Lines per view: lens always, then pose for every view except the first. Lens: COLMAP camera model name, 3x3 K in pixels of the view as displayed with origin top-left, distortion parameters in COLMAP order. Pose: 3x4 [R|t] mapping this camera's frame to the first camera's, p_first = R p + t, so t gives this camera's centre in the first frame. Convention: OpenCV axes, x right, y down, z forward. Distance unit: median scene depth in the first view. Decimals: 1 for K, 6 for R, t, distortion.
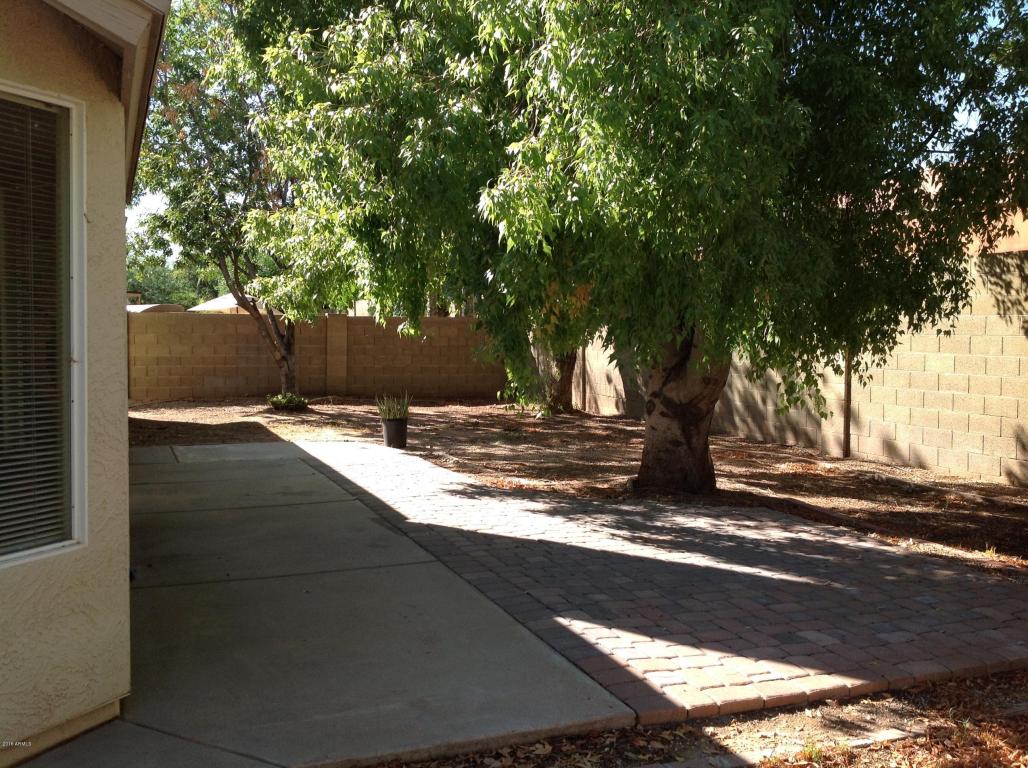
lens RADIAL K [[948.6, 0, 514.0], [0, 948.6, 384.0], [0, 0, 1]] dist [-0.009442, -0.011355]
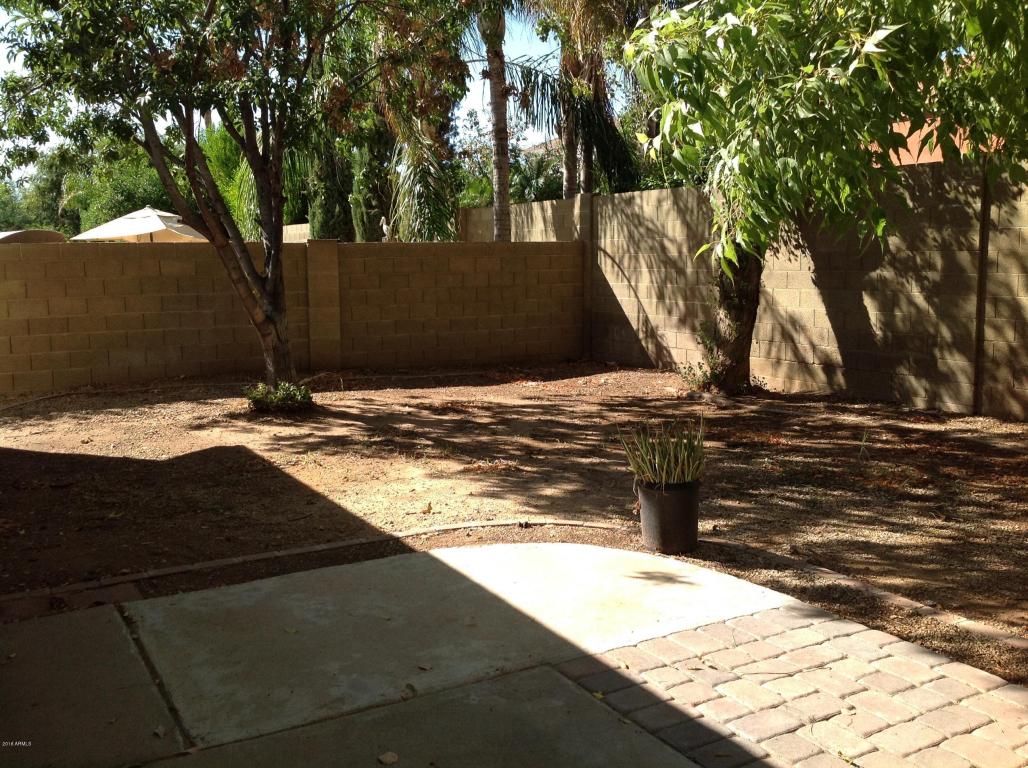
lens RADIAL K [[1063.5, 0, 514.0], [0, 1063.5, 384.0], [0, 0, 1]] dist [0.009197, 0.008738]
pose [[0.995674, -0.033374, 0.086710, -0.147252], [0.027999, 0.997653, 0.062482, -0.023208], [-0.088592, -0.059784, 0.994272, 0.344621]]
